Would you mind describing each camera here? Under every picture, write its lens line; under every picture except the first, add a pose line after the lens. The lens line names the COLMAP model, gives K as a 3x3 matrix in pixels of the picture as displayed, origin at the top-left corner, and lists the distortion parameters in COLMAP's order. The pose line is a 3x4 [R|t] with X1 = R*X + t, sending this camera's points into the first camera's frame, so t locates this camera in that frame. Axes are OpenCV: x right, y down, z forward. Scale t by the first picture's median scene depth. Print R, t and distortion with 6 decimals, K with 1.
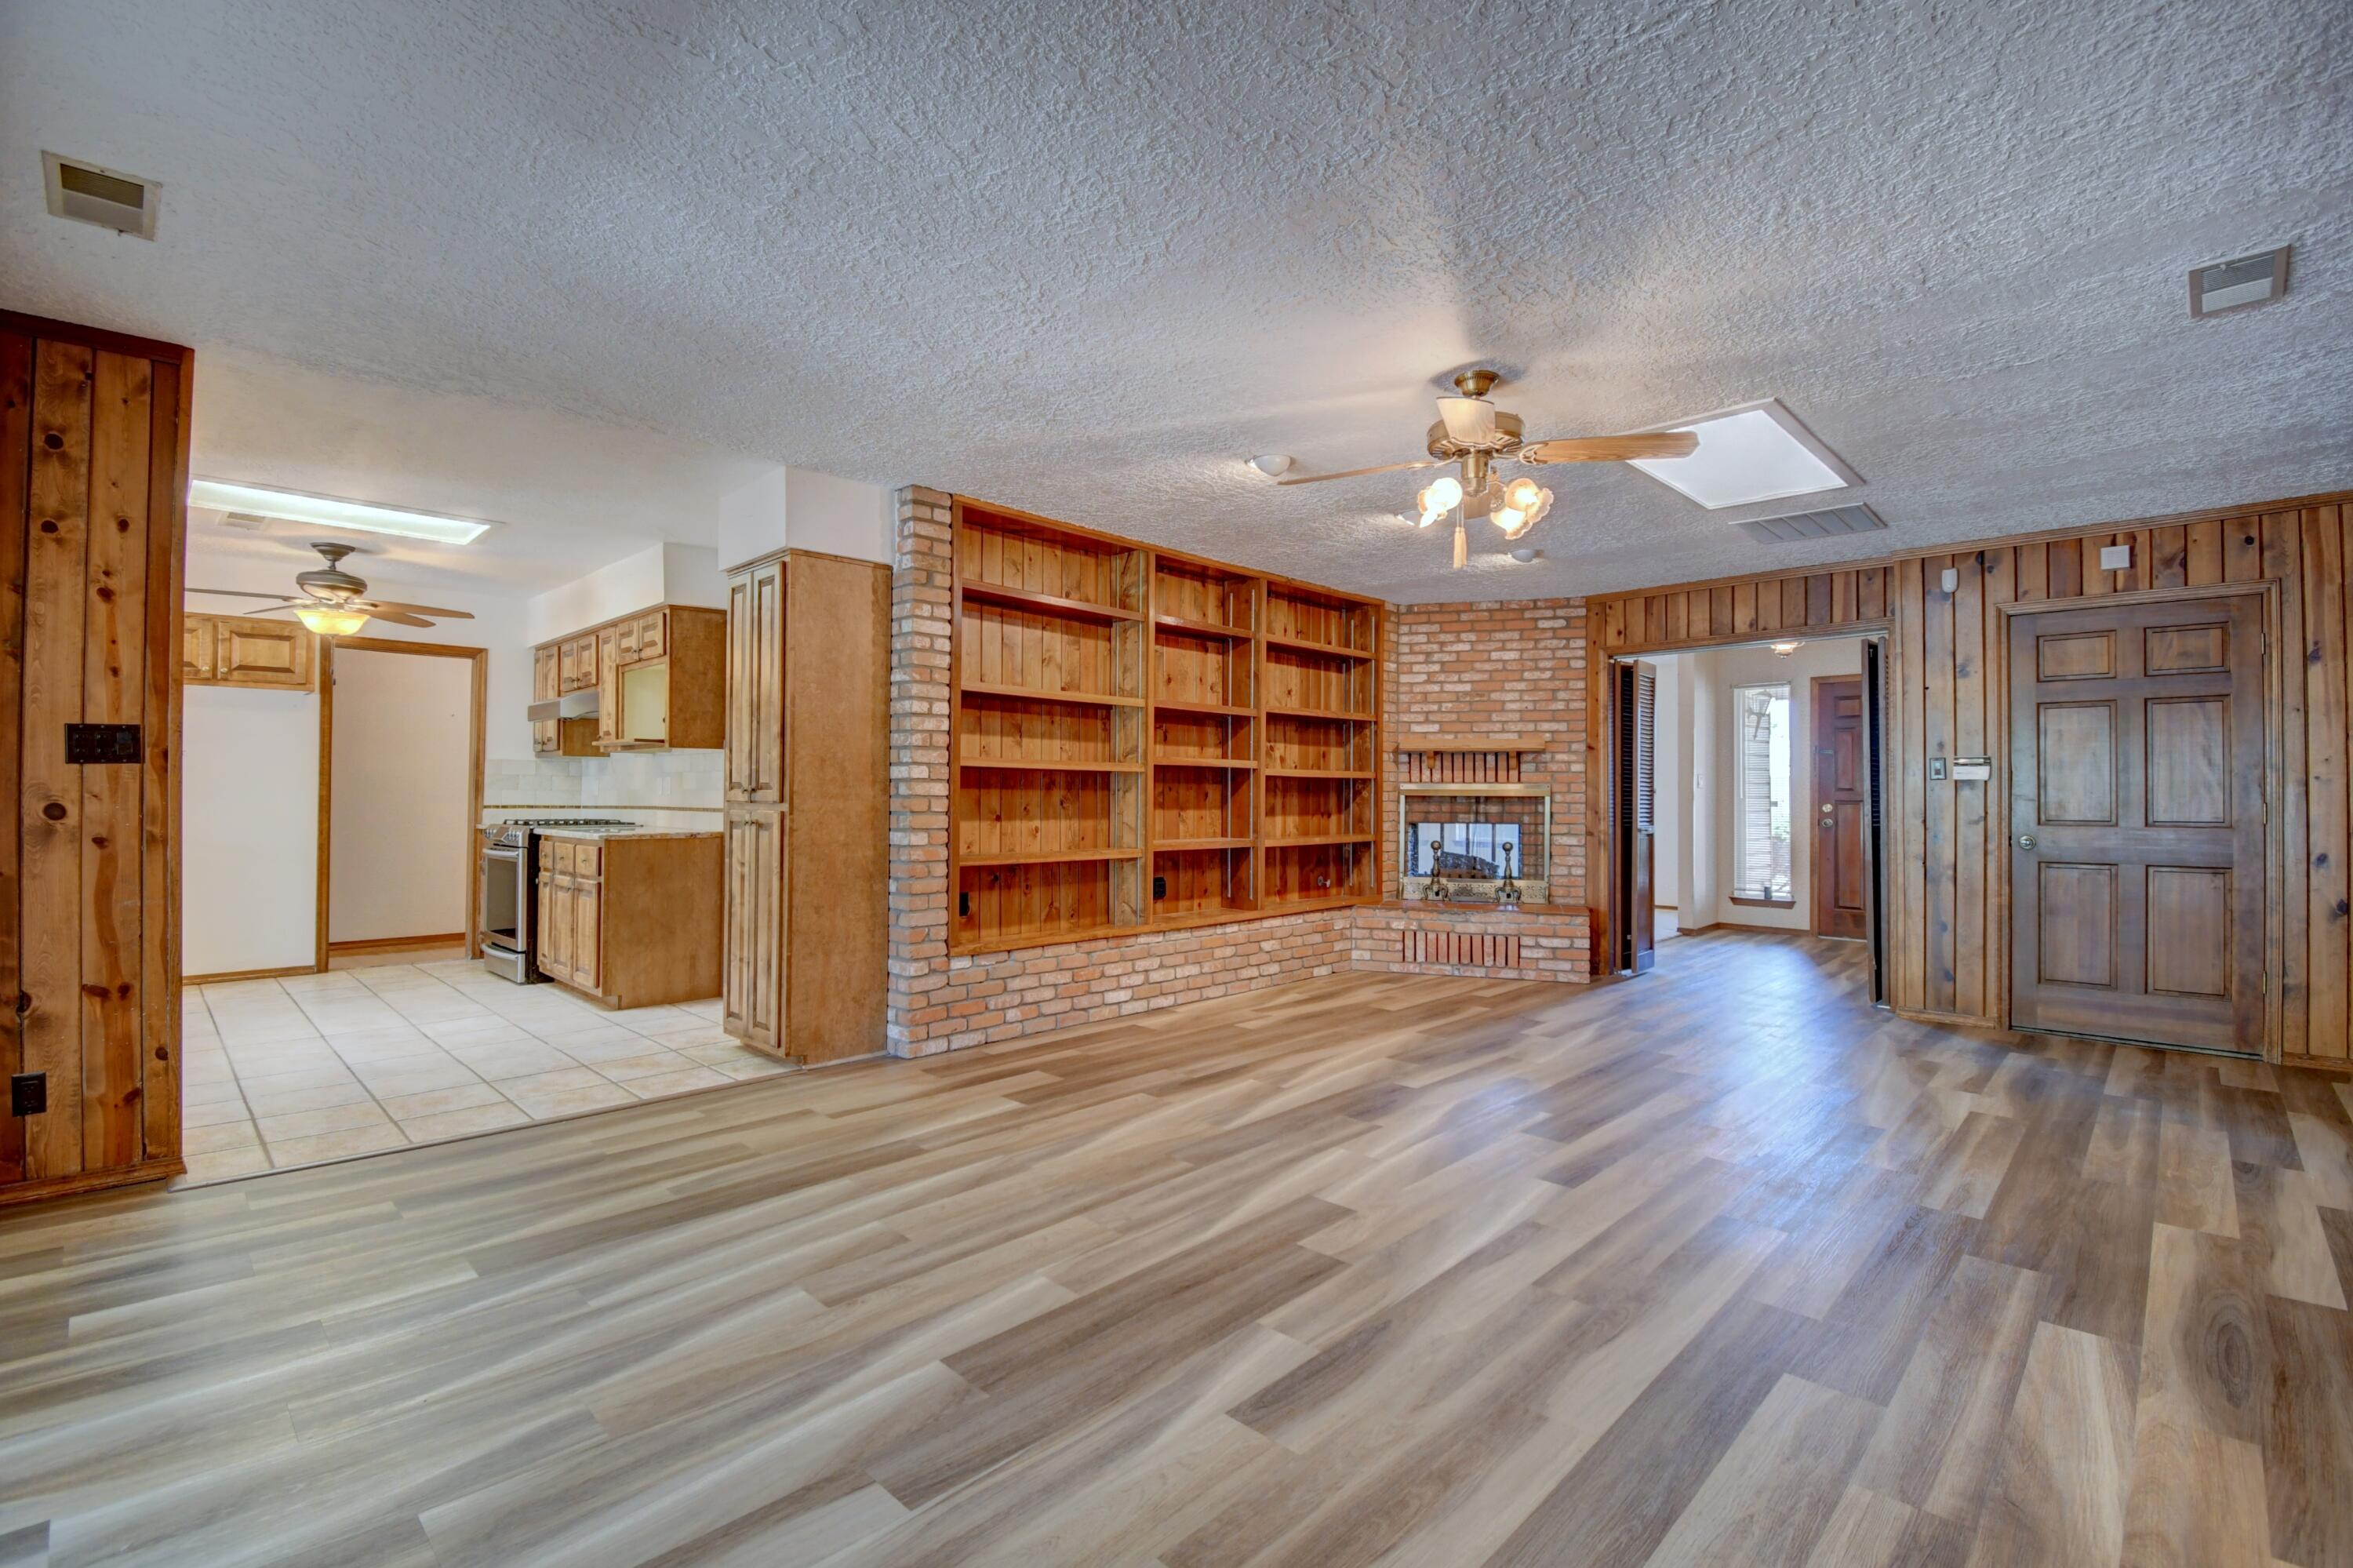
lens RADIAL K [[1038.9, 0, 1180.2], [0, 1038.9, 786.6], [0, 0, 1]] dist [0.014227, -0.022557]
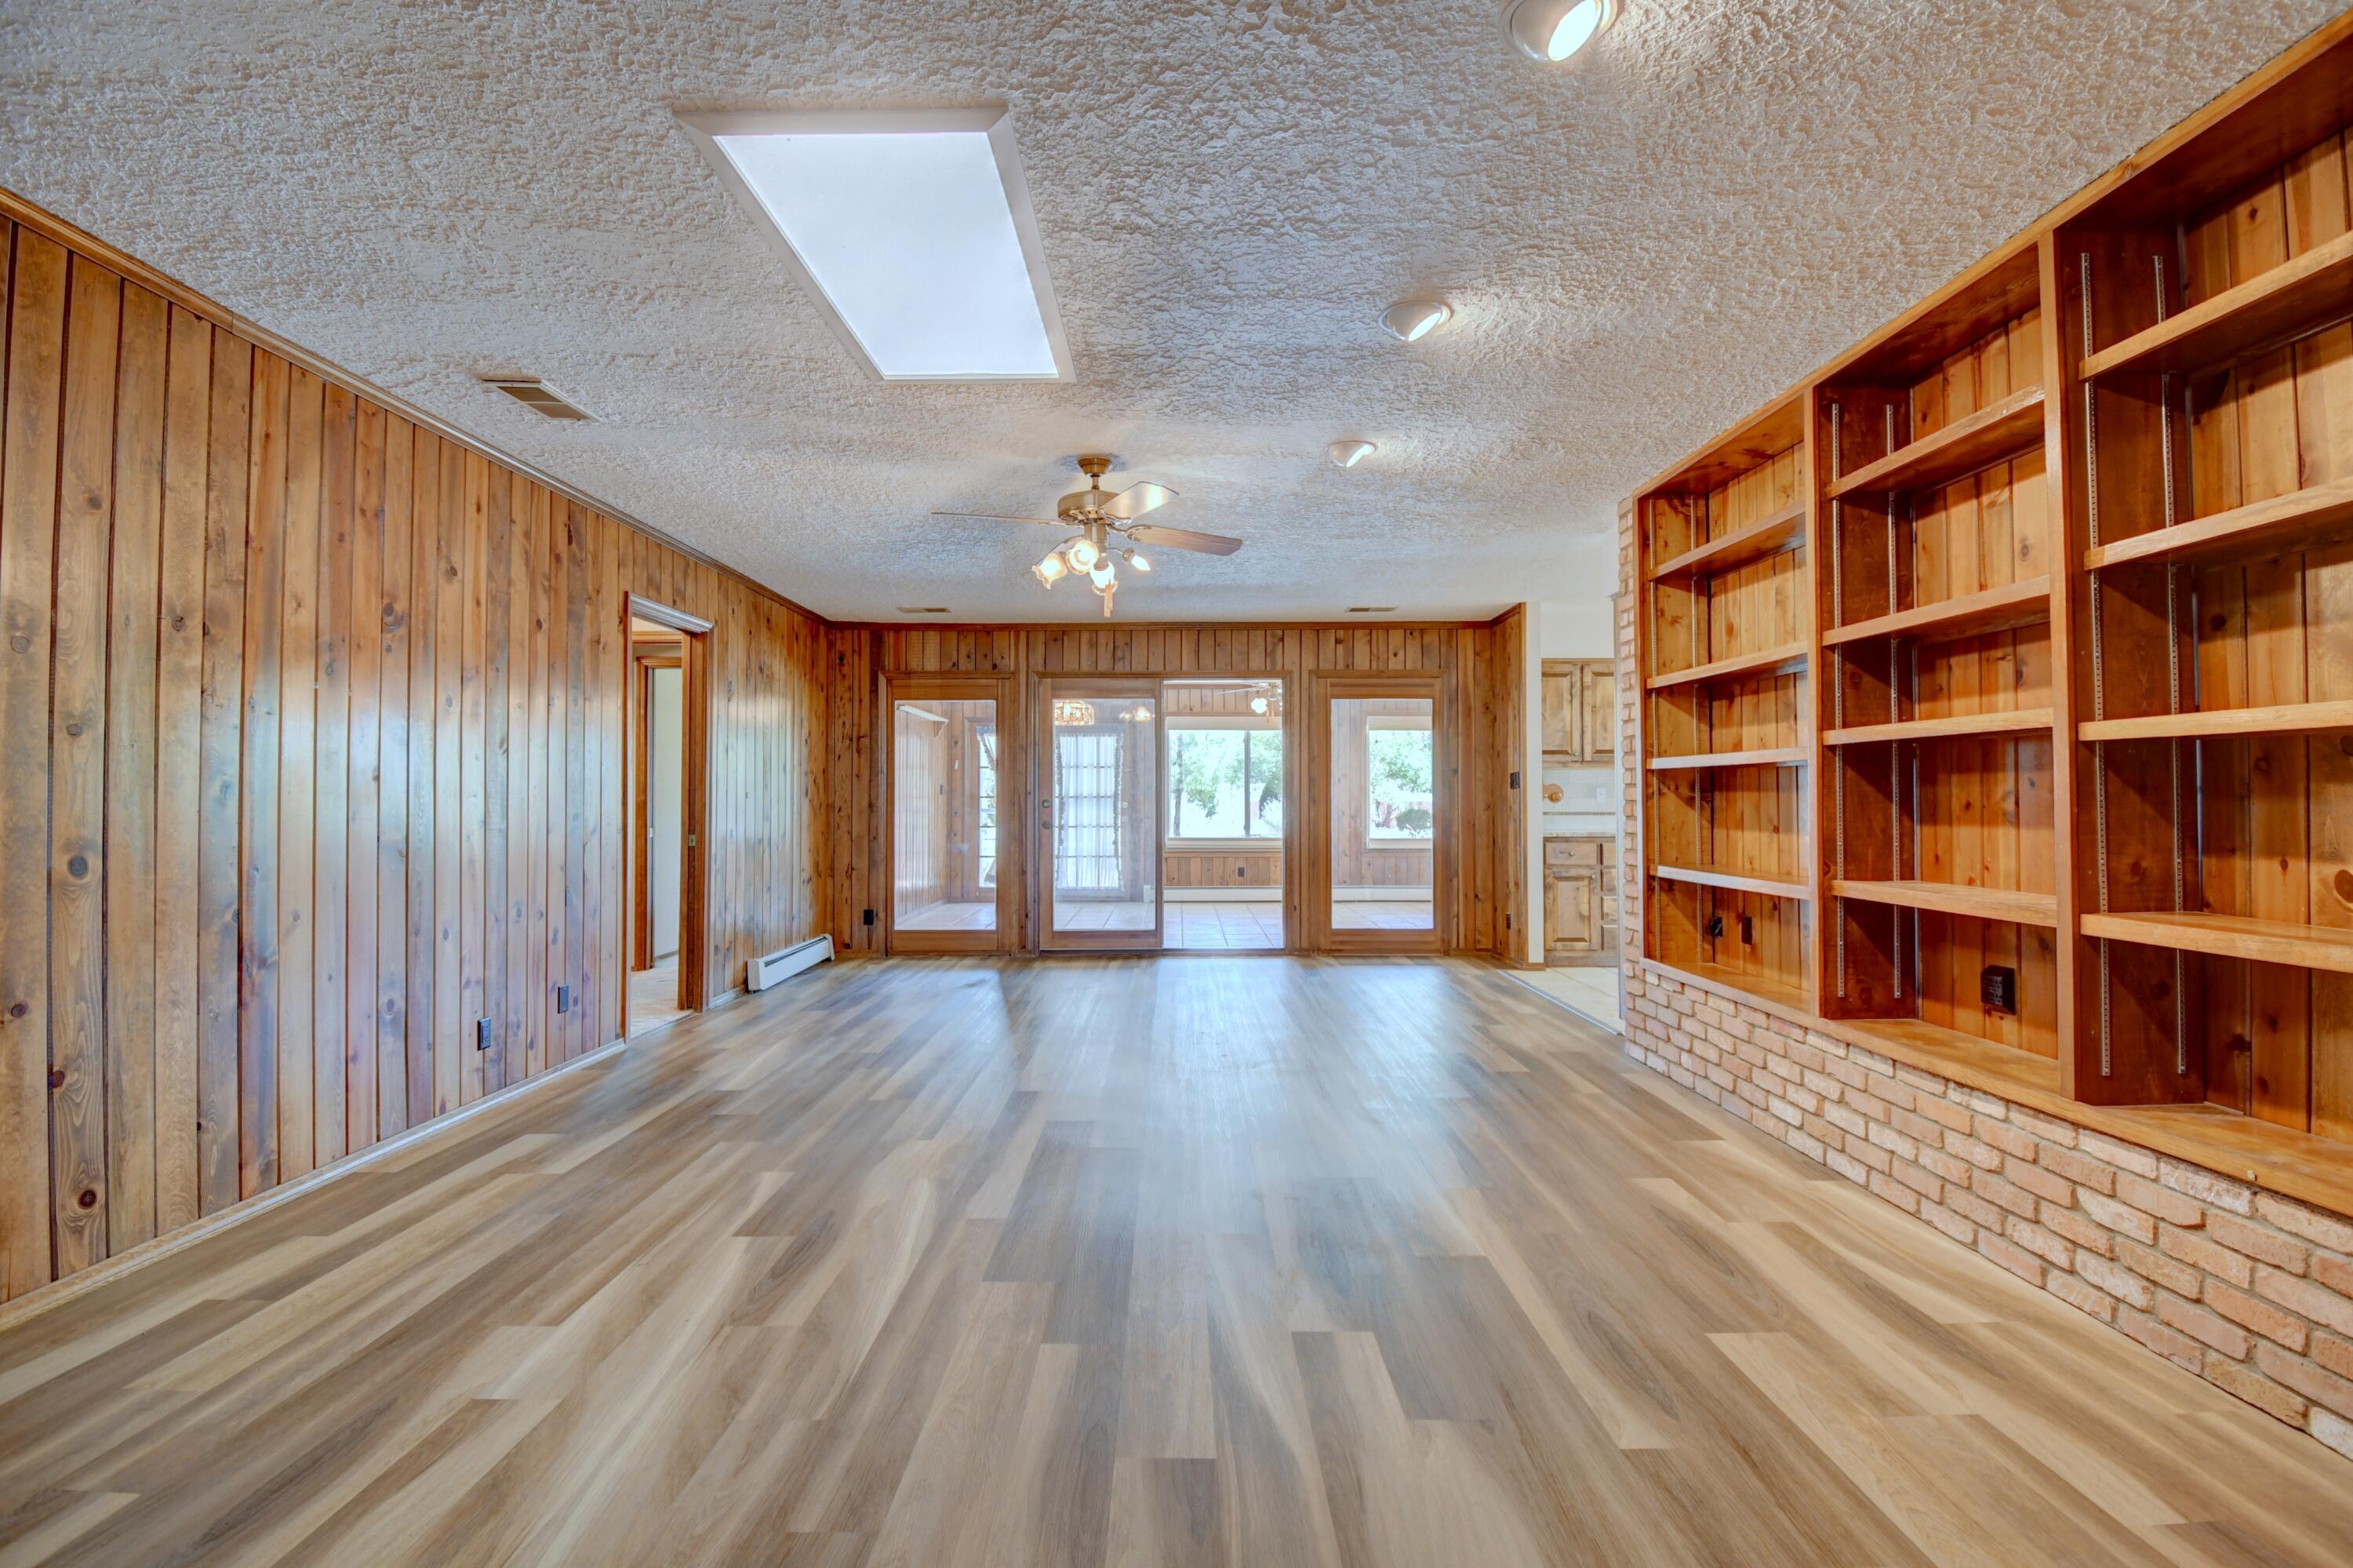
lens RADIAL K [[1072.4, 0, 1179.1], [0, 1072.4, 786.3], [0, 0, 1]] dist [0.010207, -0.000230]
pose [[-0.719777, -0.012220, -0.694097, 0.707140], [0.006263, 0.999690, -0.024094, 0.015305], [0.694177, -0.021689, -0.719478, 1.282000]]
